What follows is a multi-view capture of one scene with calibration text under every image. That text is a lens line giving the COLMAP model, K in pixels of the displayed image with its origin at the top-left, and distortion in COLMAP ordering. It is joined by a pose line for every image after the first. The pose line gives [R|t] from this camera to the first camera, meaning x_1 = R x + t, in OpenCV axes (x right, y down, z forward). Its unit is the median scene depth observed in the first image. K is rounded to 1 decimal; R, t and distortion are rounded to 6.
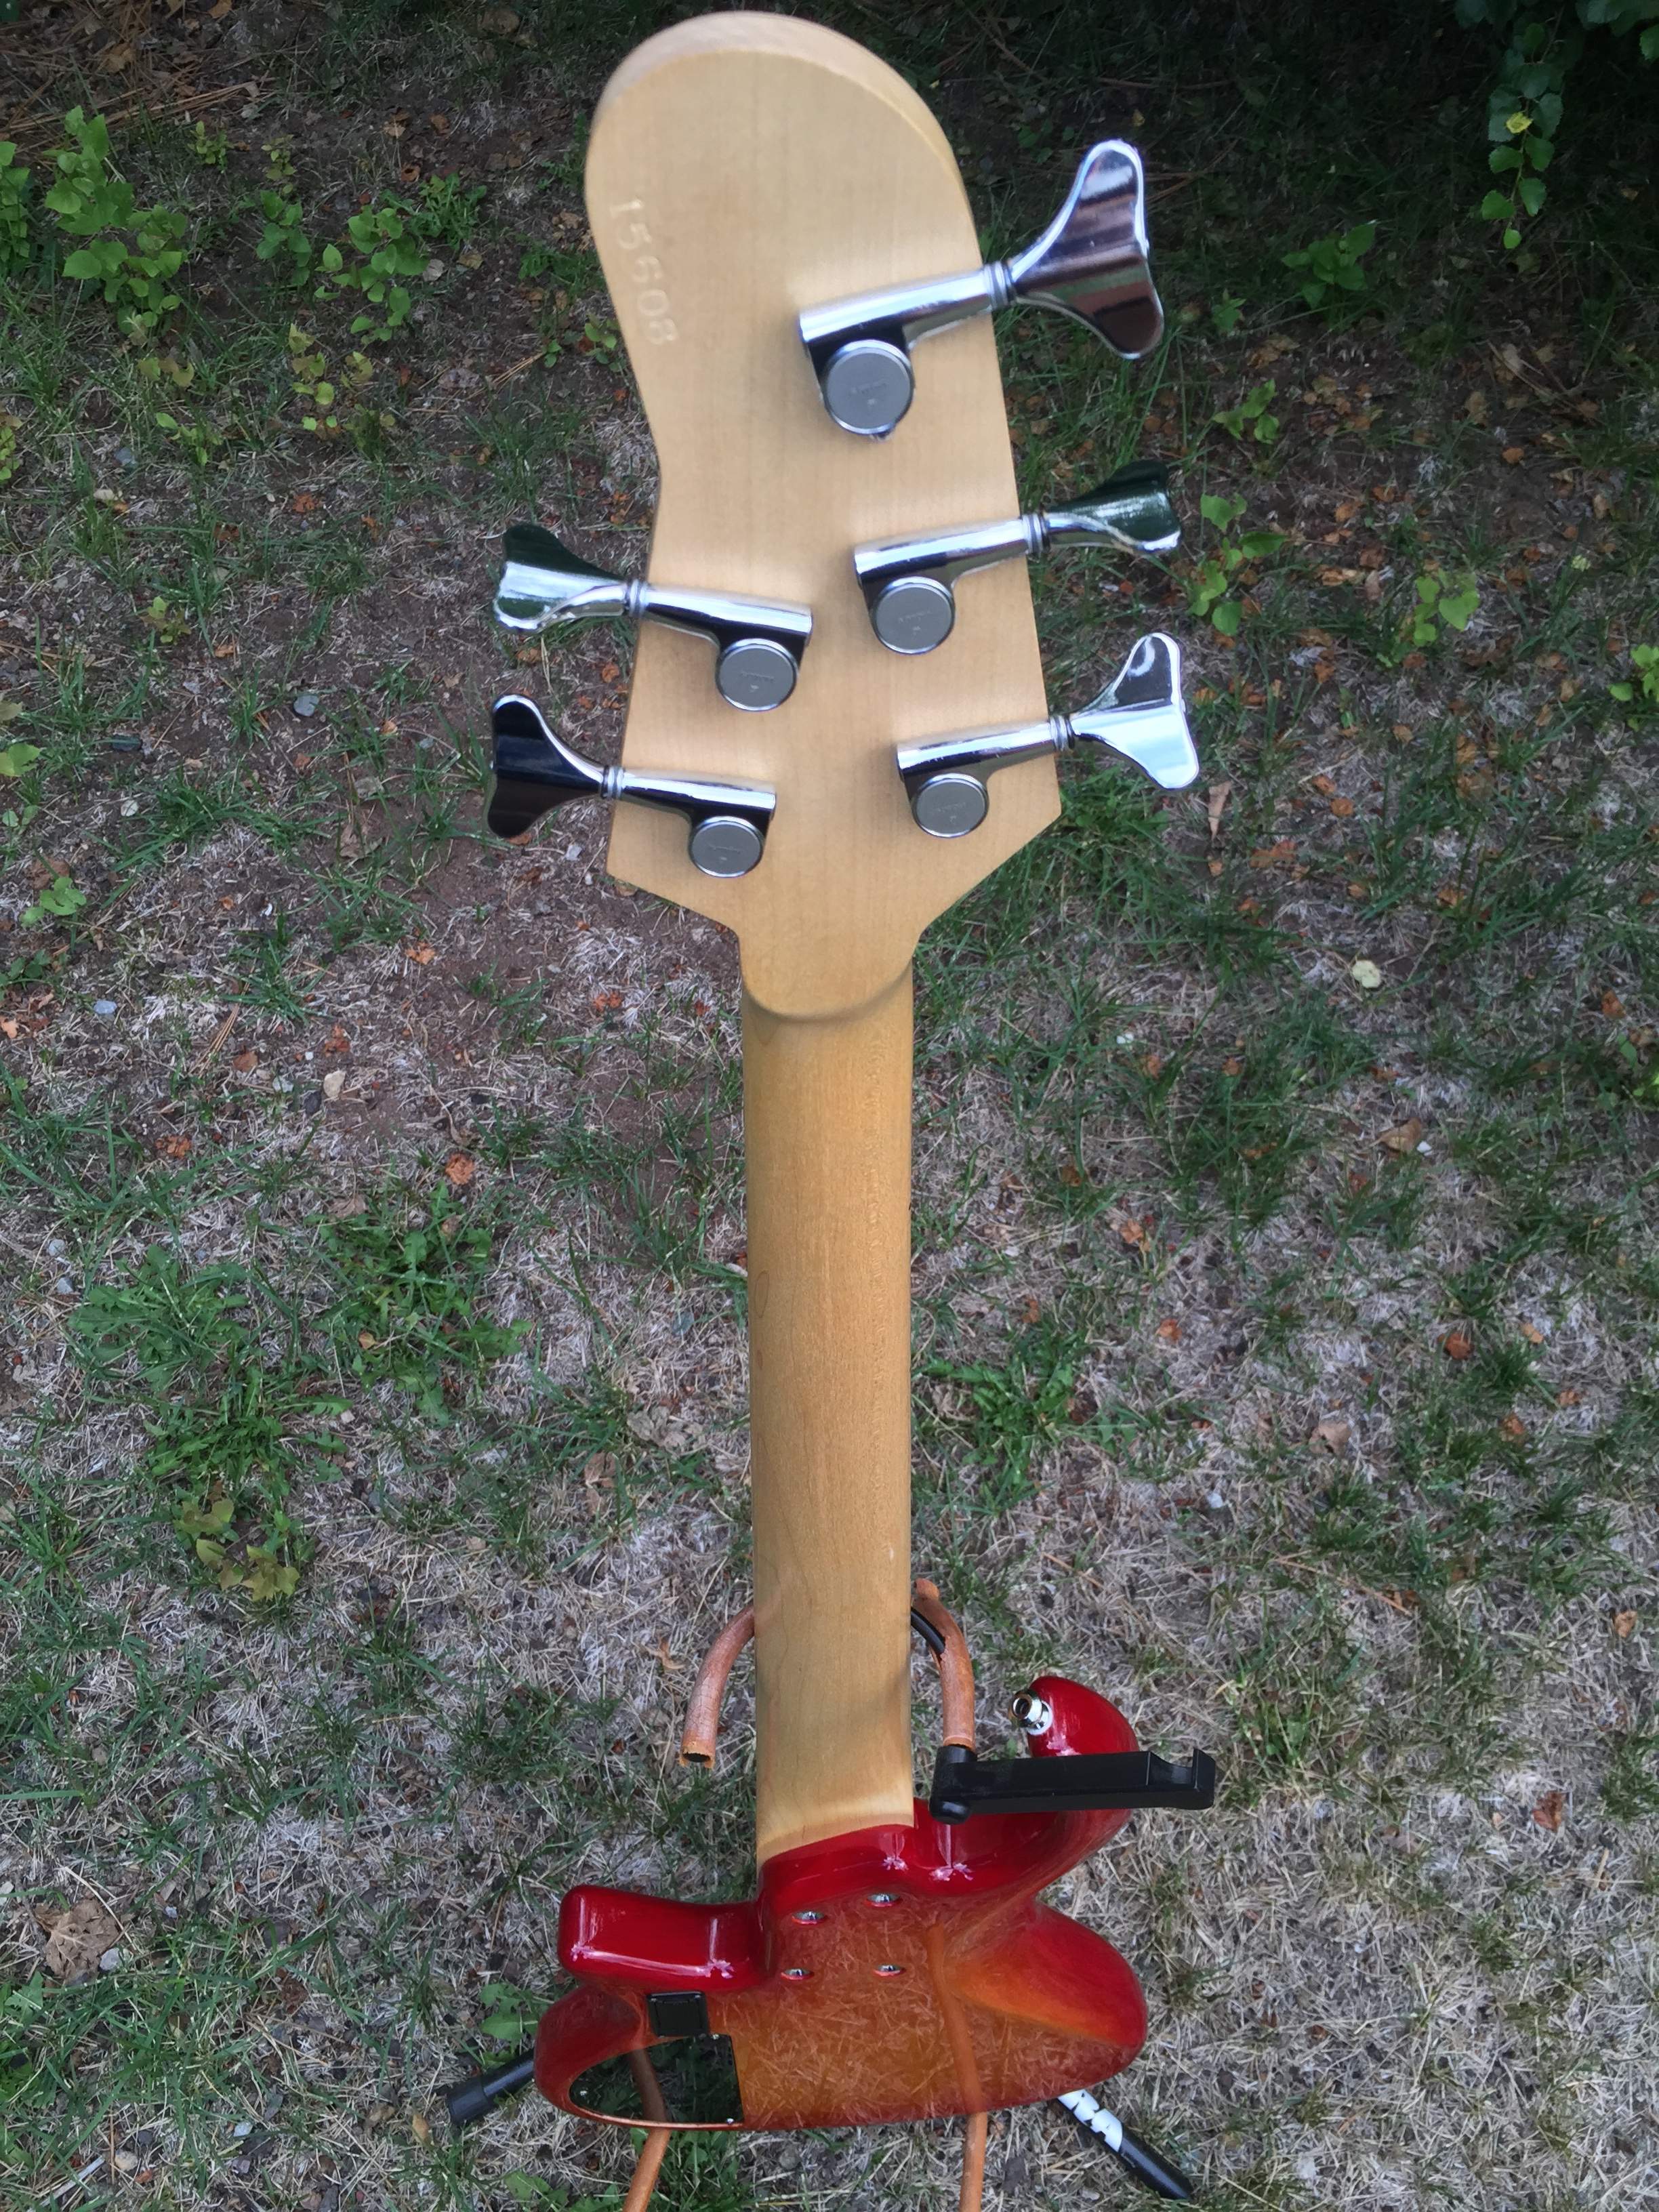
lens RADIAL K [[1893.3, 0, 829.5], [0, 1893.3, 1106.0], [0, 0, 1]] dist [0.087114, -0.126953]
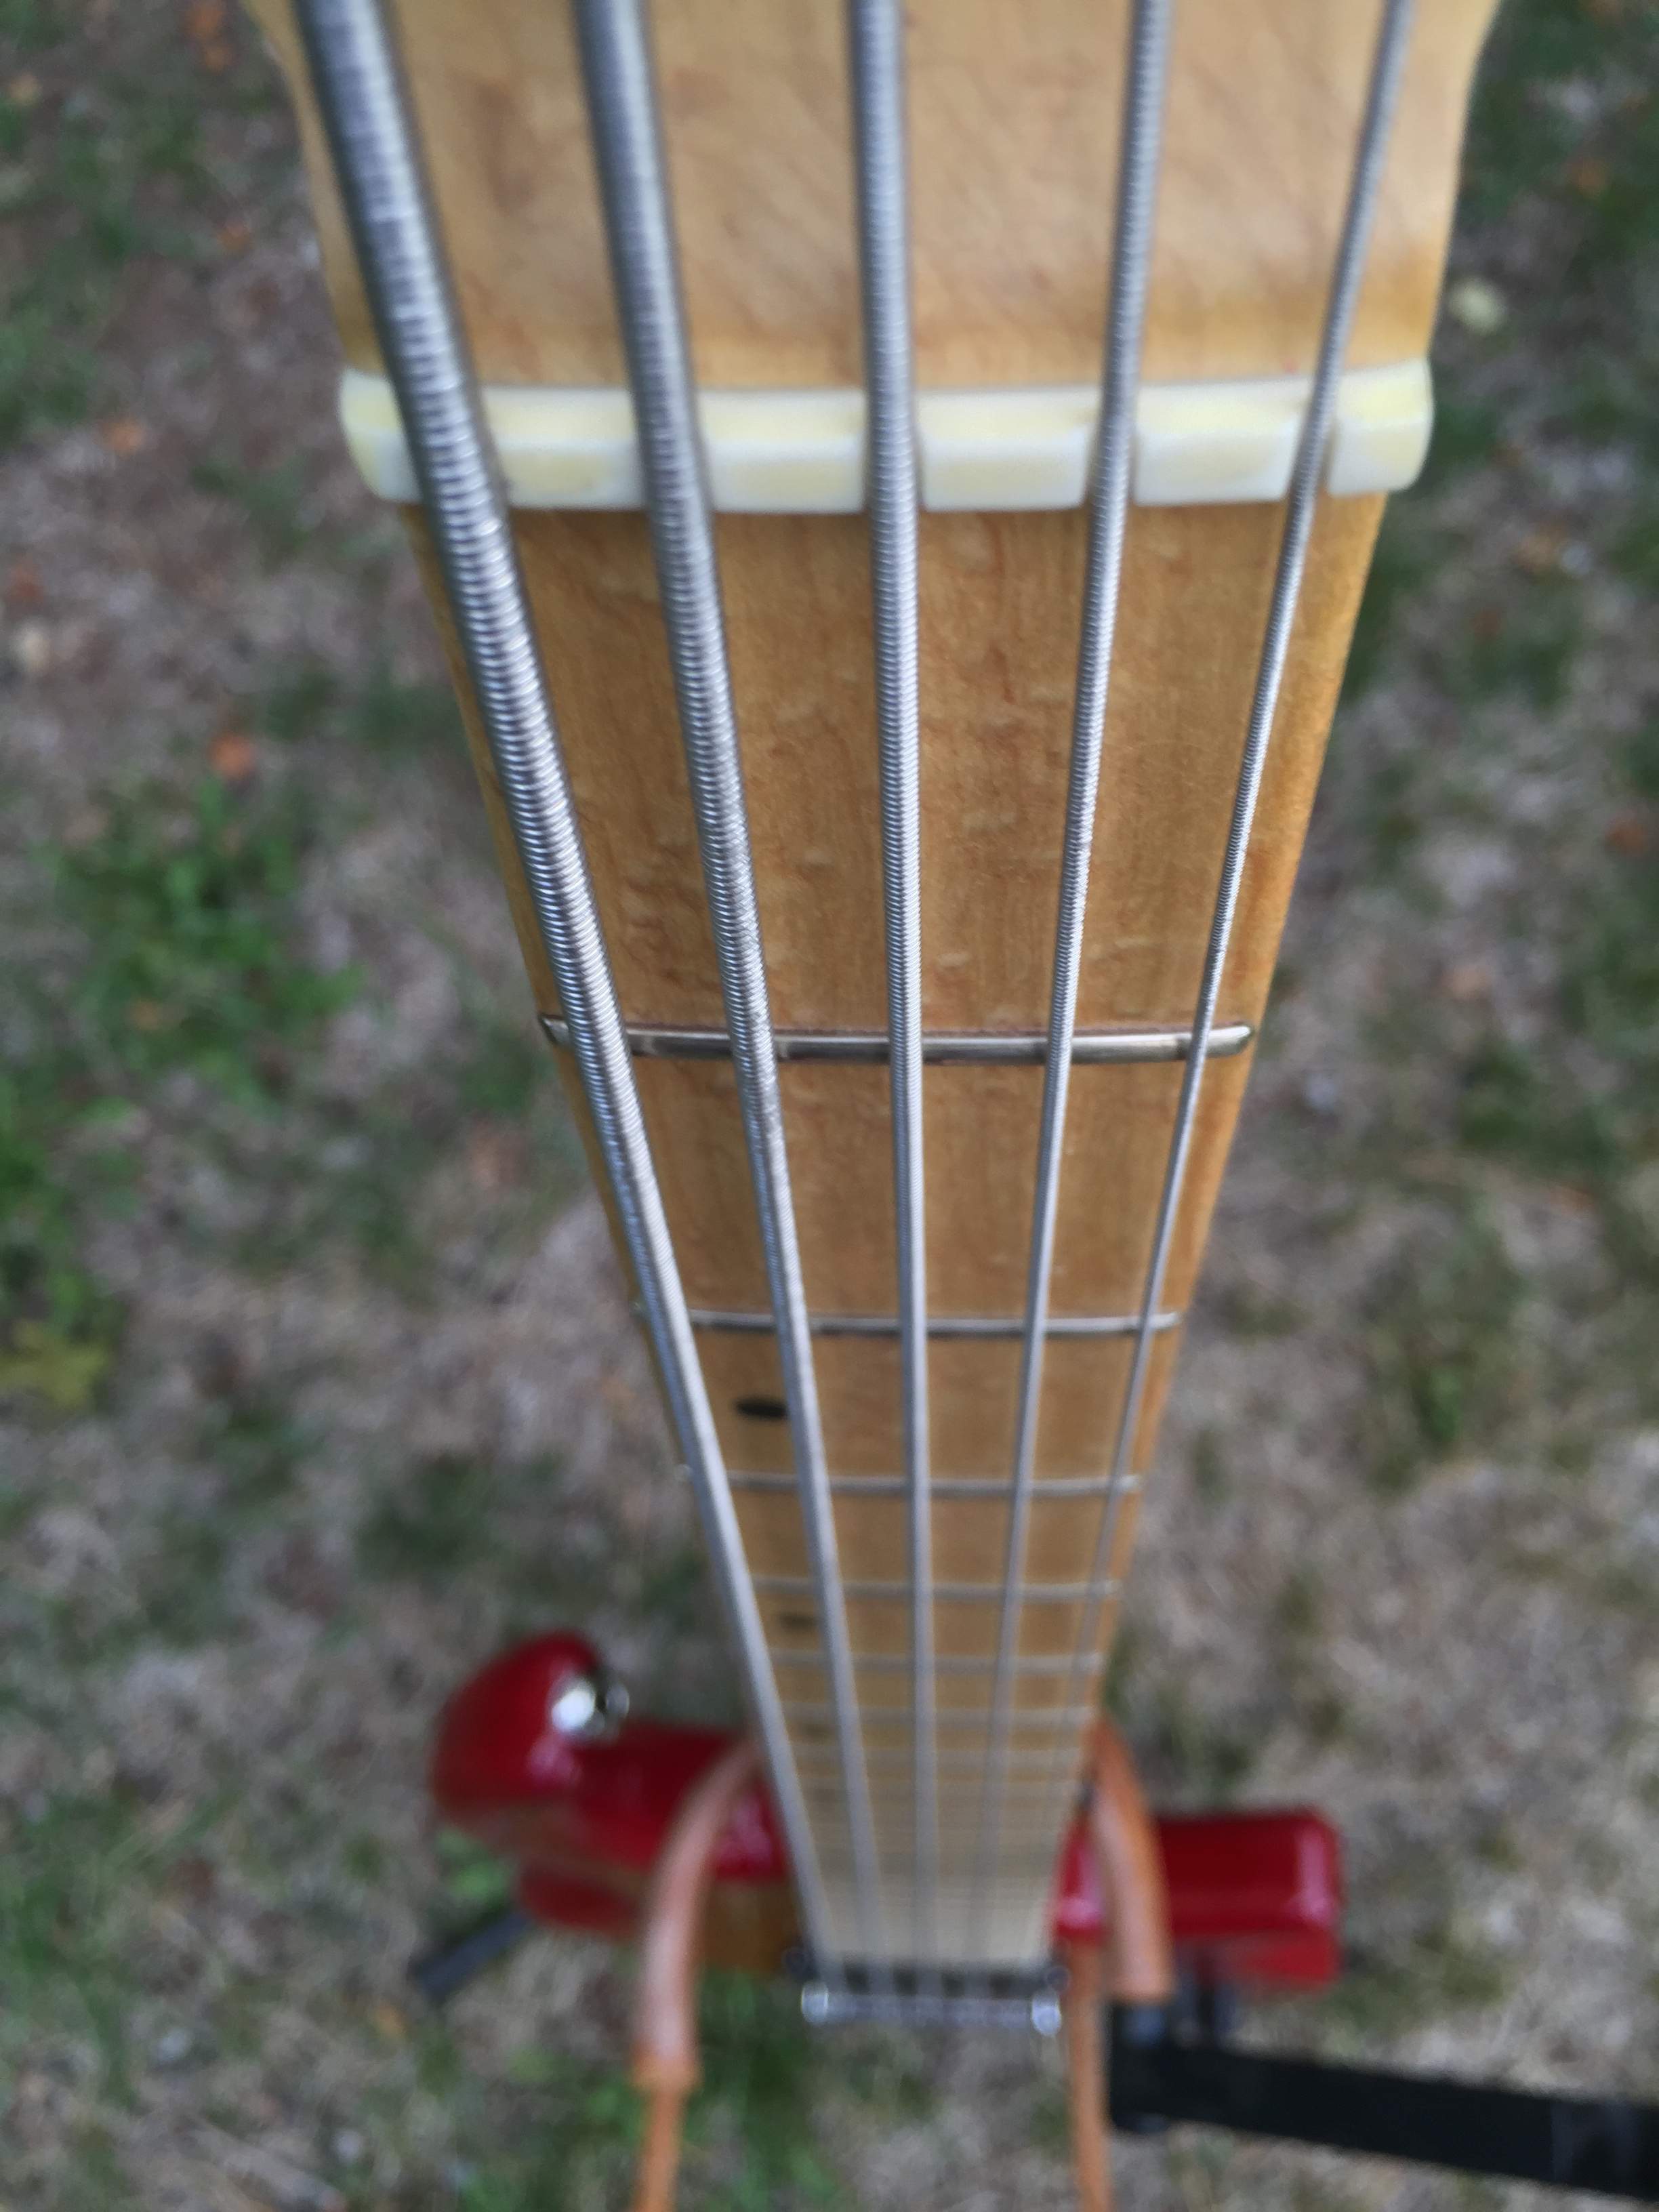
lens RADIAL K [[1873.3, 0, 829.5], [0, 1873.3, 1106.0], [0, 0, 1]] dist [0.077128, -0.176976]
pose [[0.992459, -0.122202, 0.009595, 0.004319], [0.113557, 0.946072, 0.303403, -0.031772], [-0.046154, -0.300025, 0.952814, 0.292598]]
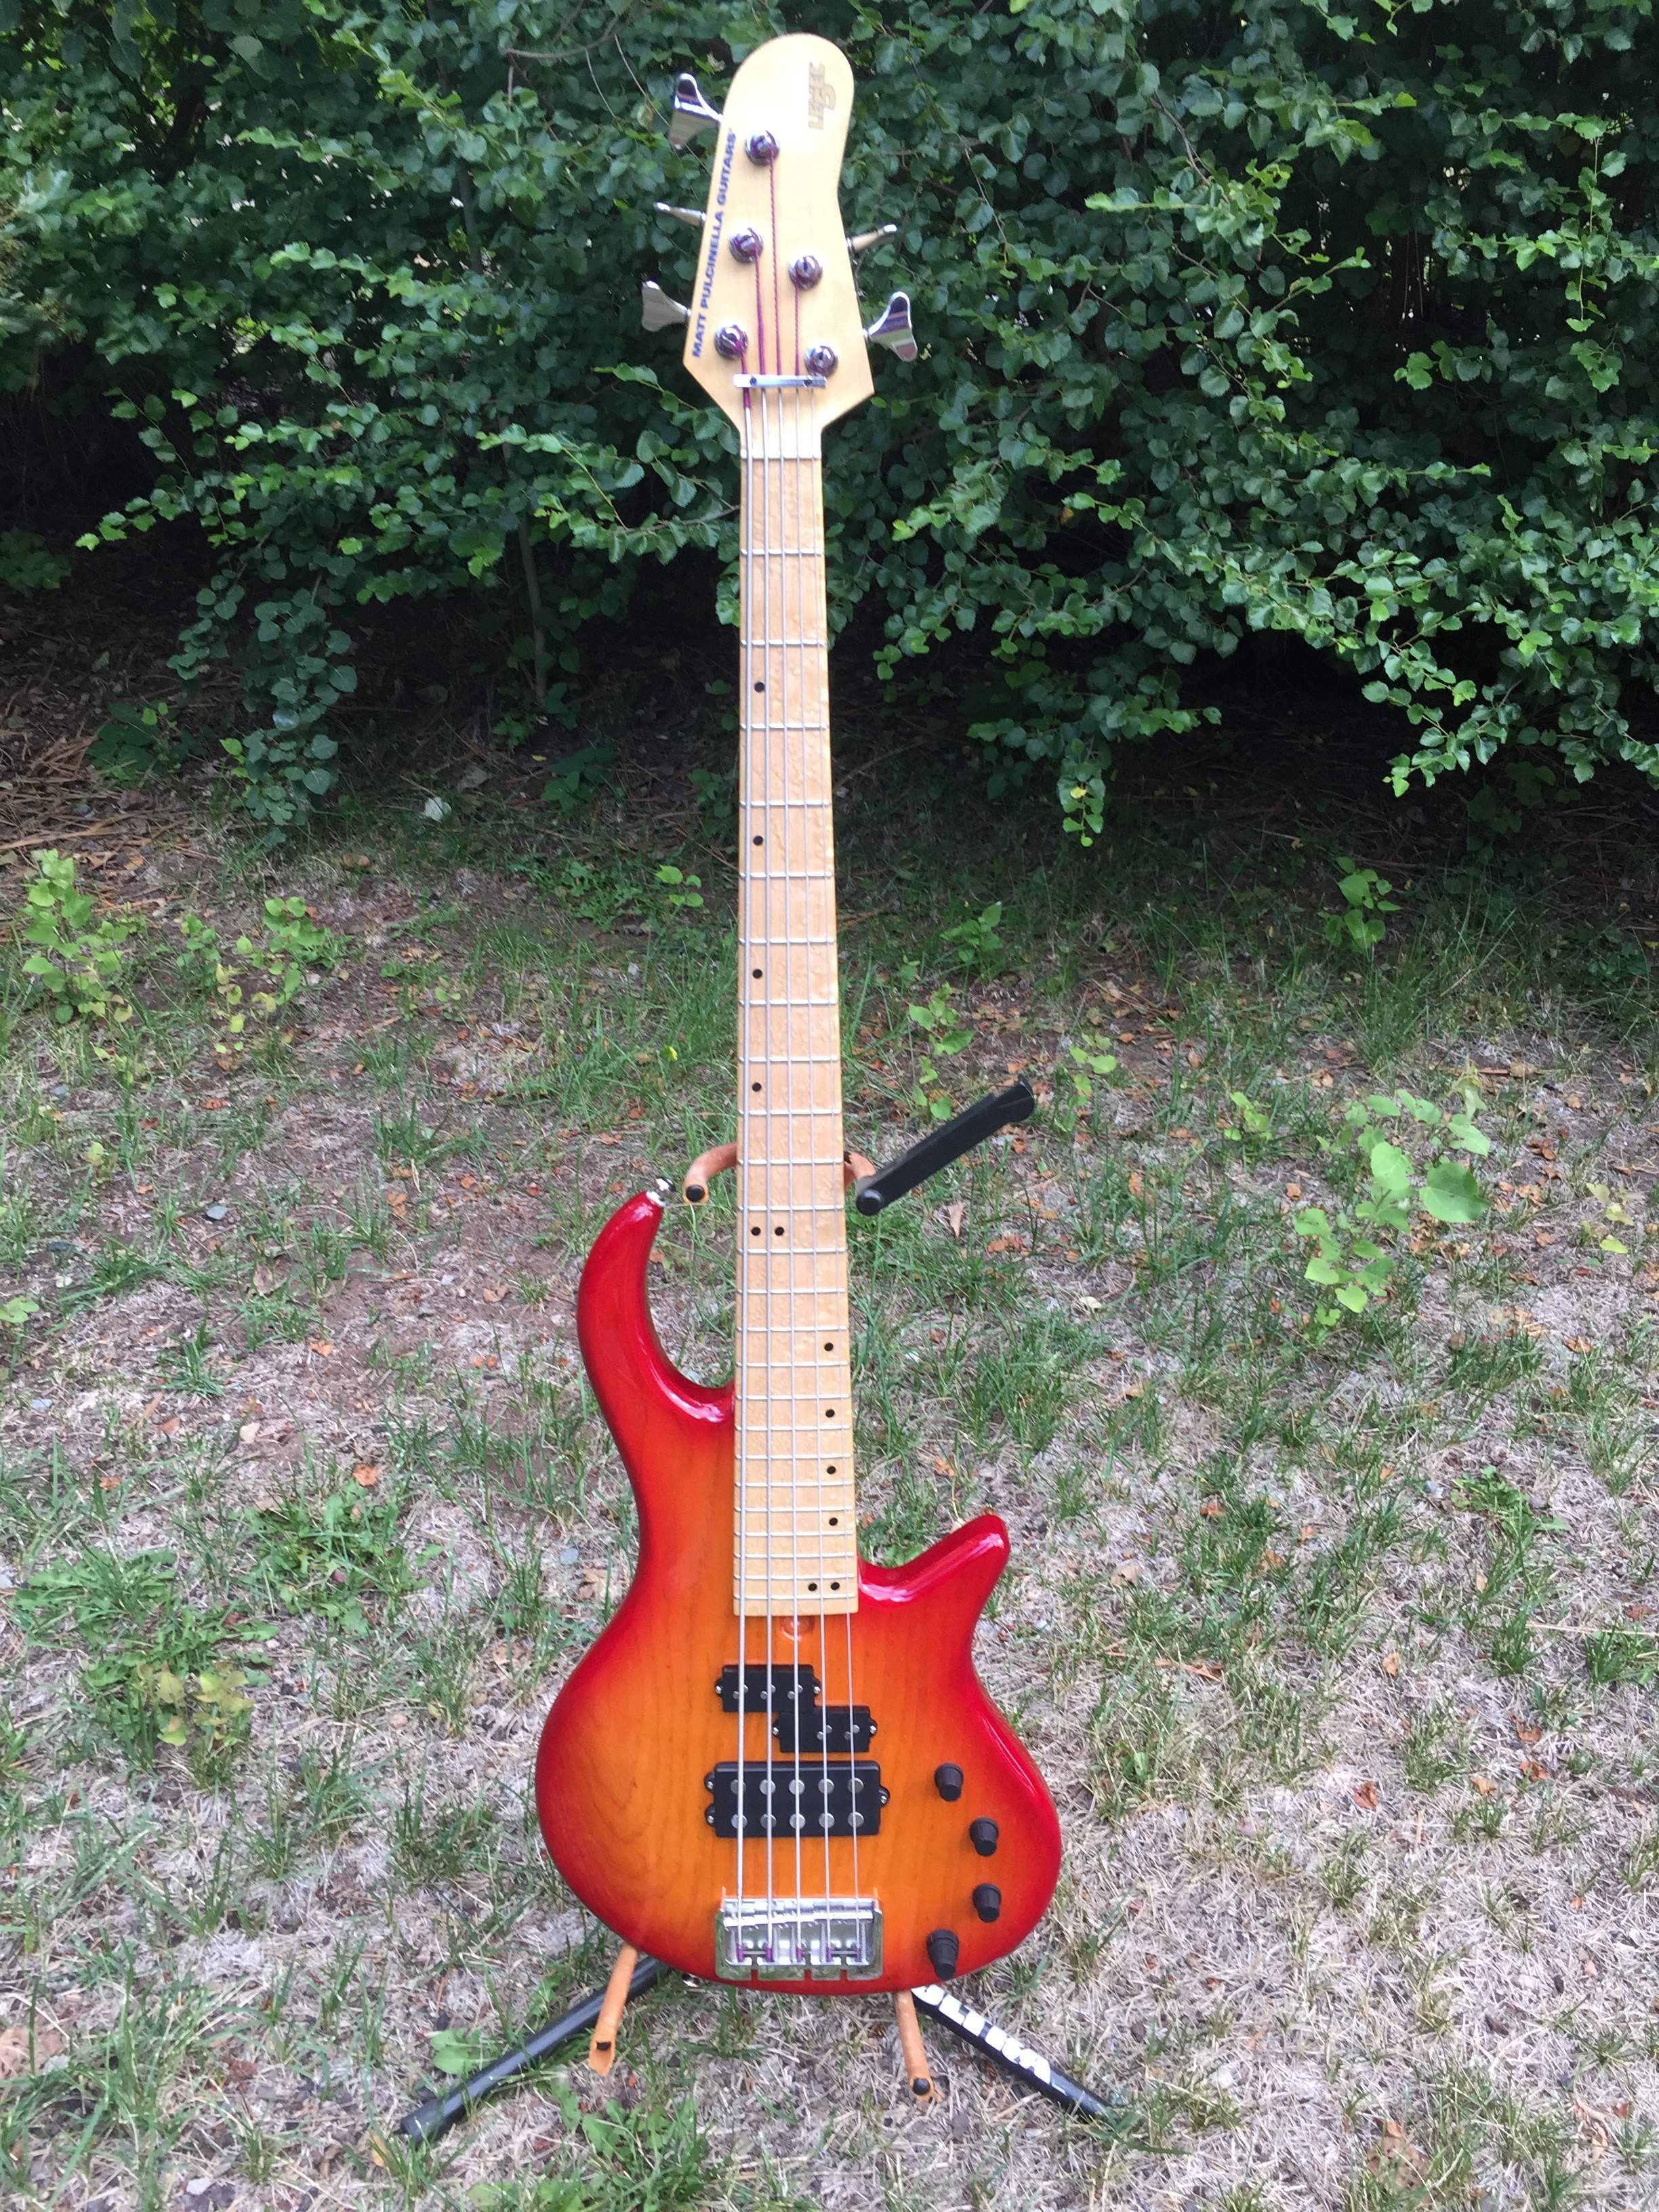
lens RADIAL K [[1893.3, 0, 829.5], [0, 1893.3, 1106.0], [0, 0, 1]] dist [0.087114, -0.126953]
pose [[0.986807, -0.047413, 0.154803, -0.088823], [0.120972, 0.851393, -0.510388, 0.492304], [-0.107599, 0.522381, 0.845896, -0.136592]]
